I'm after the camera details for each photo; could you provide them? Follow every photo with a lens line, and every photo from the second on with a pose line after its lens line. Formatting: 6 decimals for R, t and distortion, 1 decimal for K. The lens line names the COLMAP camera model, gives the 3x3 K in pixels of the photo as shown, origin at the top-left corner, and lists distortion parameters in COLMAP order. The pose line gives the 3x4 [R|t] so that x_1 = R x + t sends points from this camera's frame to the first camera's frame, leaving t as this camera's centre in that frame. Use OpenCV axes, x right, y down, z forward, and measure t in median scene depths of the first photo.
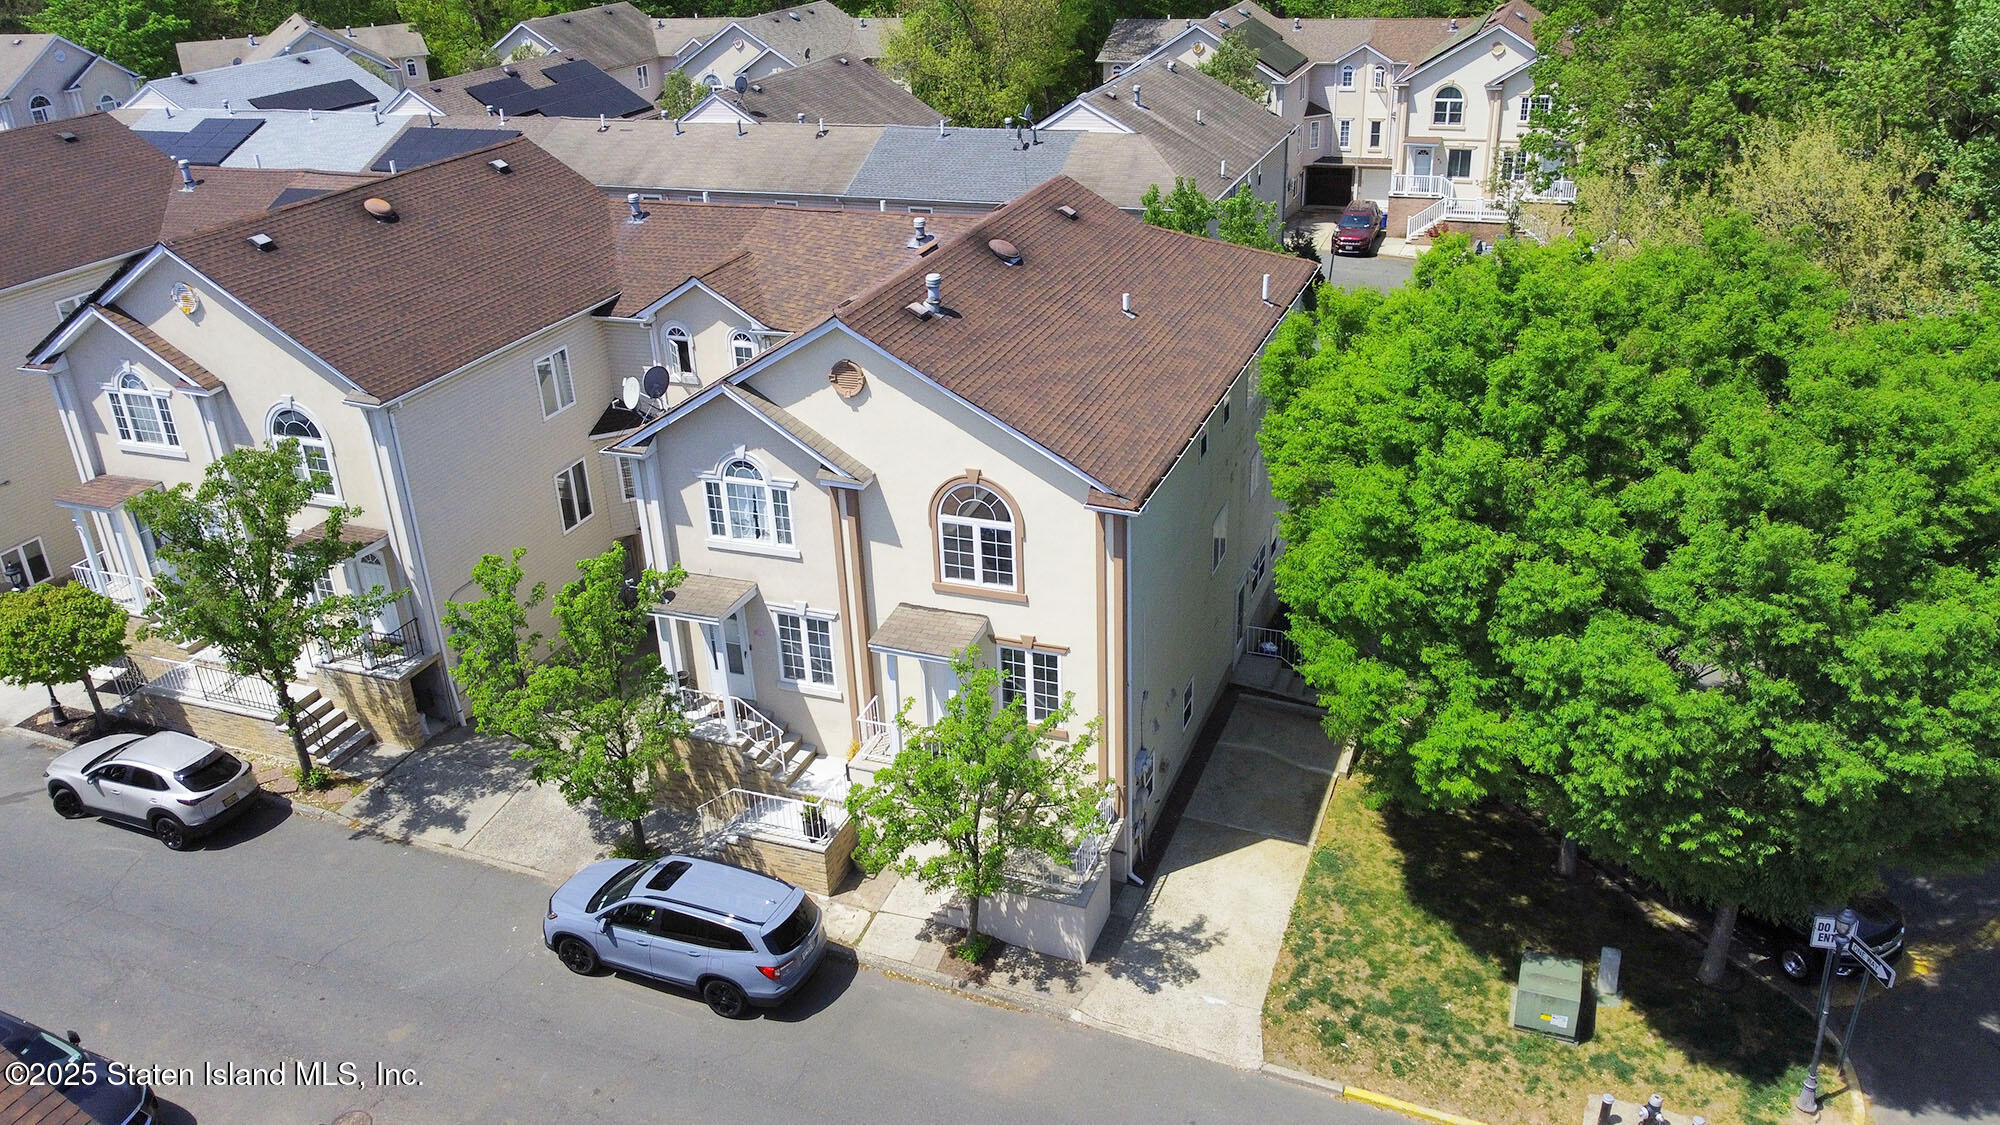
lens RADIAL K [[1567.9, 0, 1000.1], [0, 1567.9, 566.5], [0, 0, 1]] dist [-0.011248, -0.001281]
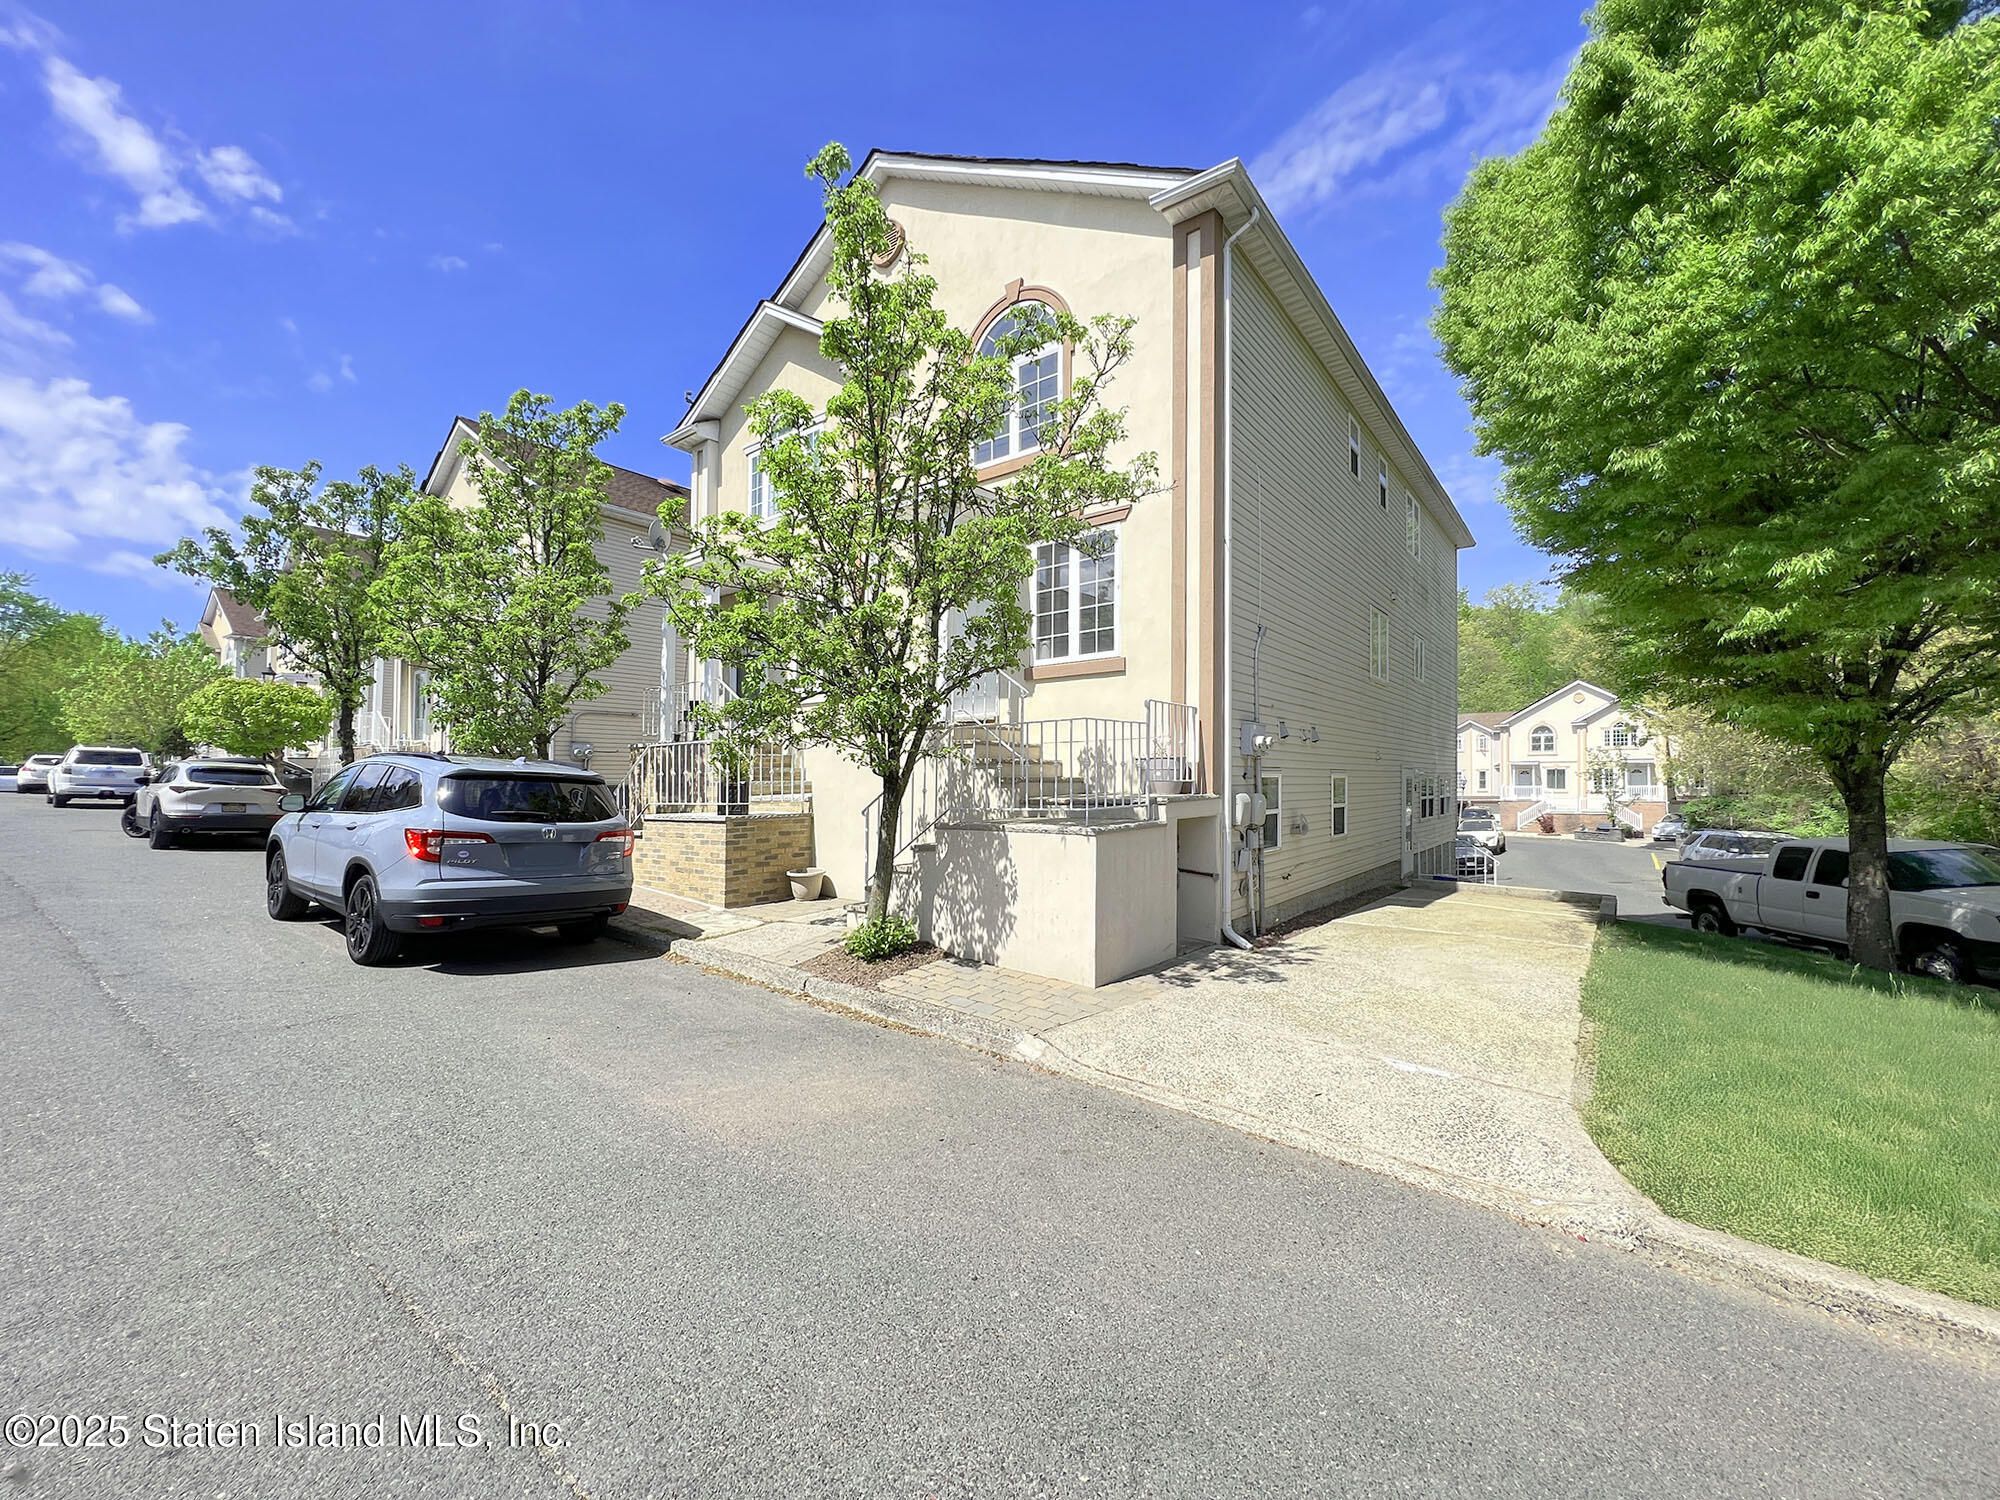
lens RADIAL K [[801.3, 0, 1004.0], [0, 801.3, 776.6], [0, 0, 1]] dist [0.001074, -0.000478]
pose [[0.956345, 0.031175, -0.290571, 0.091842], [-0.153646, 0.899421, -0.409189, 0.289905], [0.248589, 0.435971, 0.864947, 0.740801]]
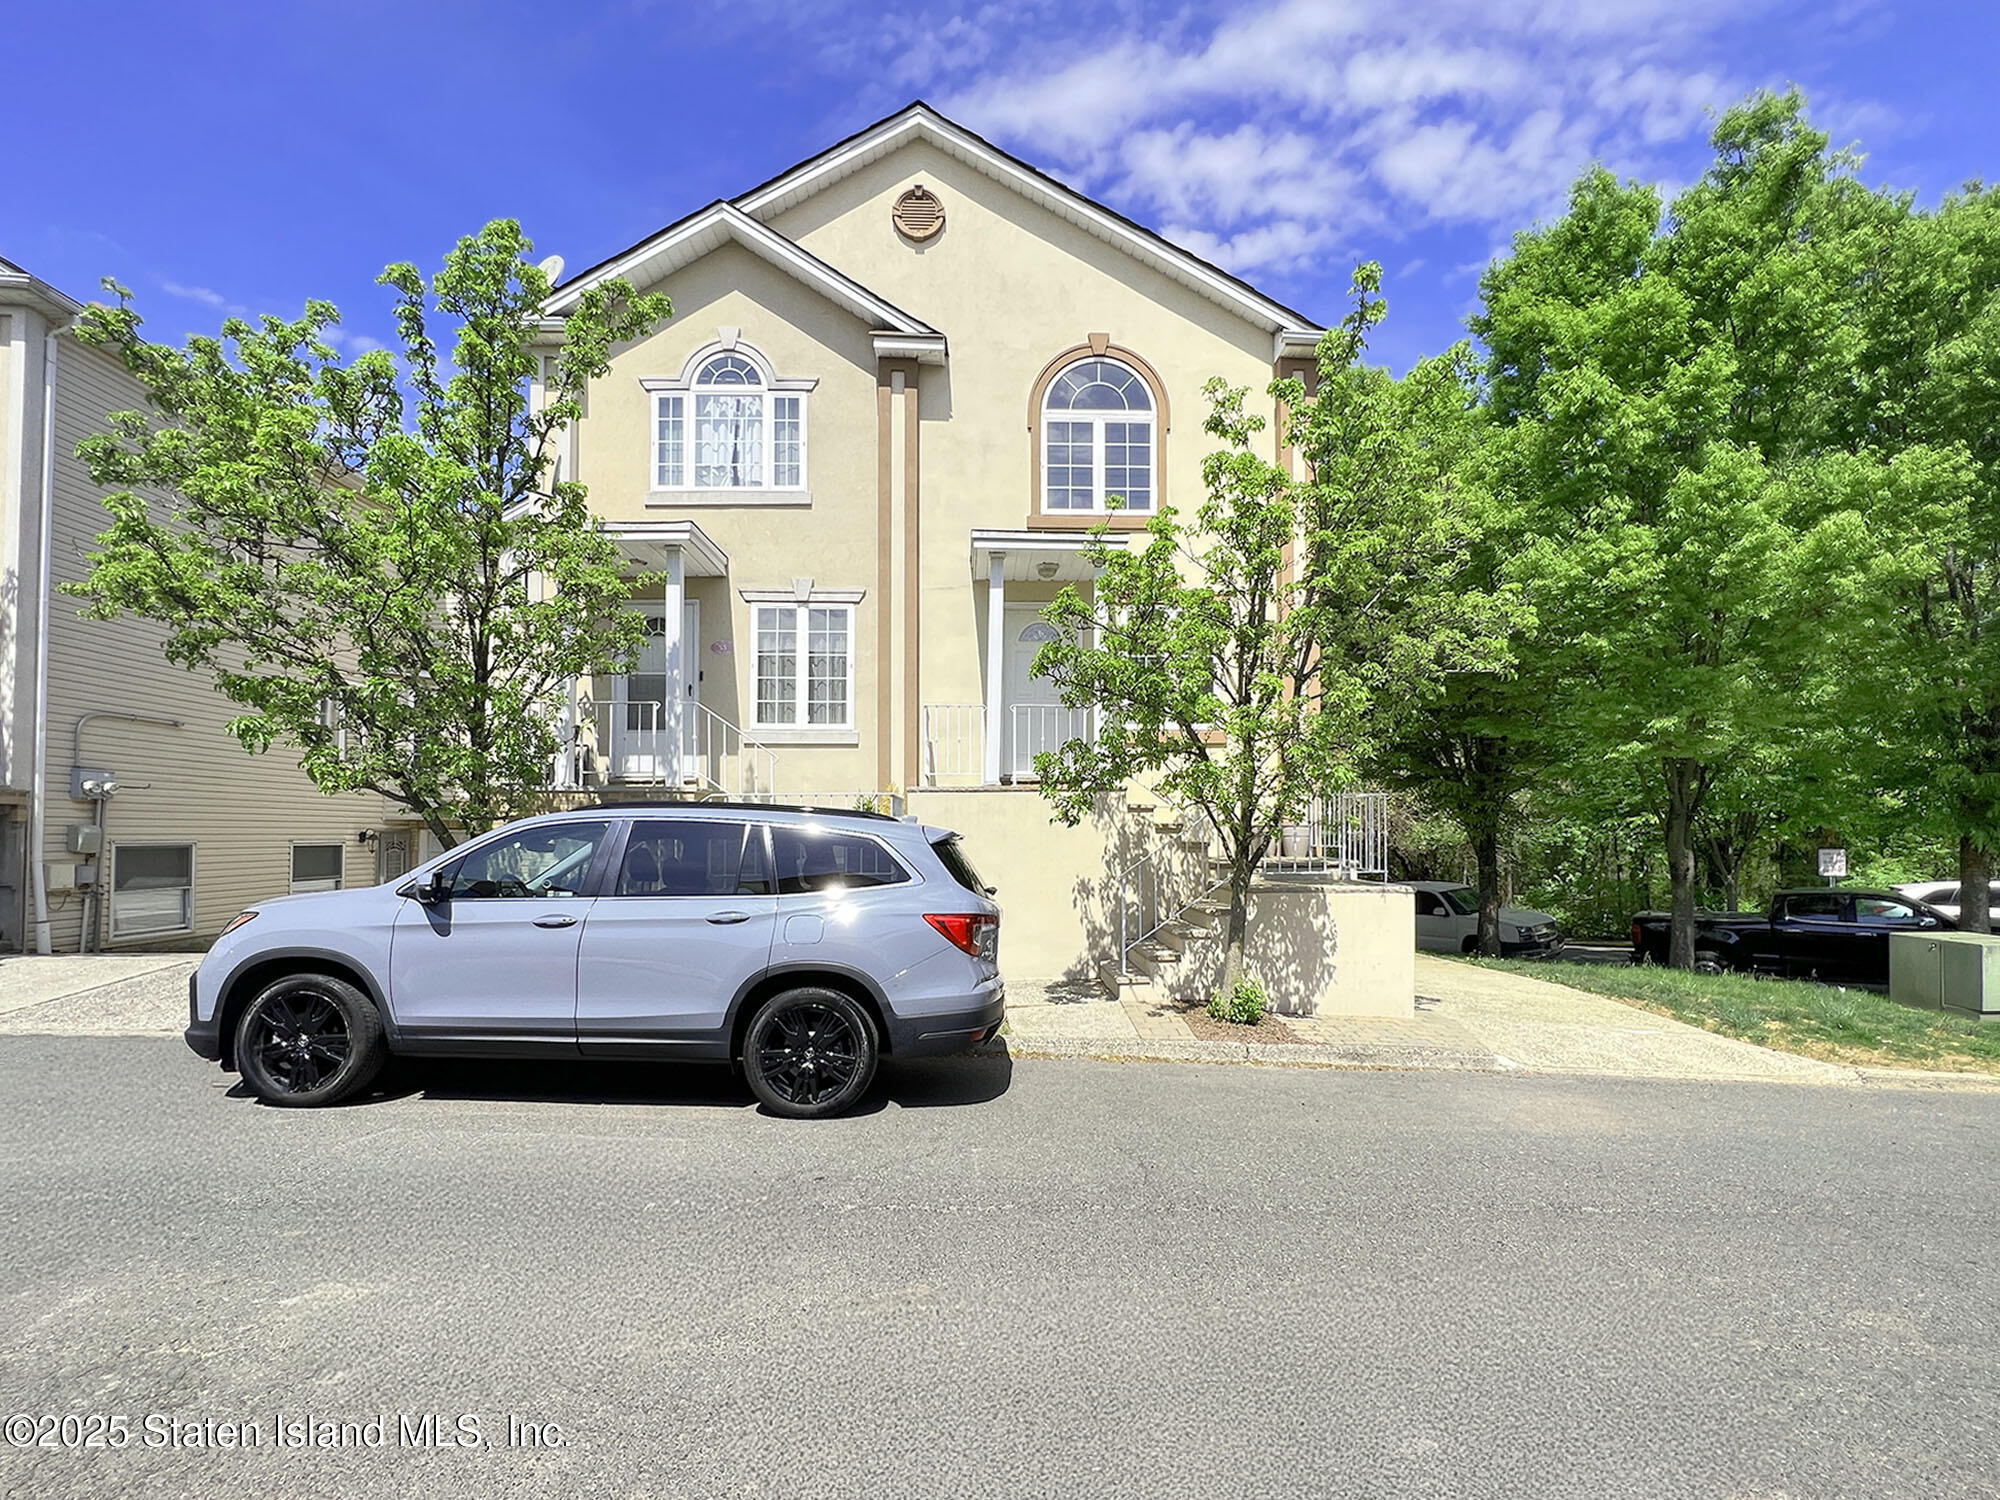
lens RADIAL K [[924.0, 0, 1001.4], [0, 924.0, 833.4], [0, 0, 1]] dist [0.005269, -0.000218]
pose [[0.921701, 0.041327, 0.385694, -0.204770], [0.135161, 0.897779, -0.419195, 0.303851], [-0.363592, 0.438503, 0.821898, 0.734189]]
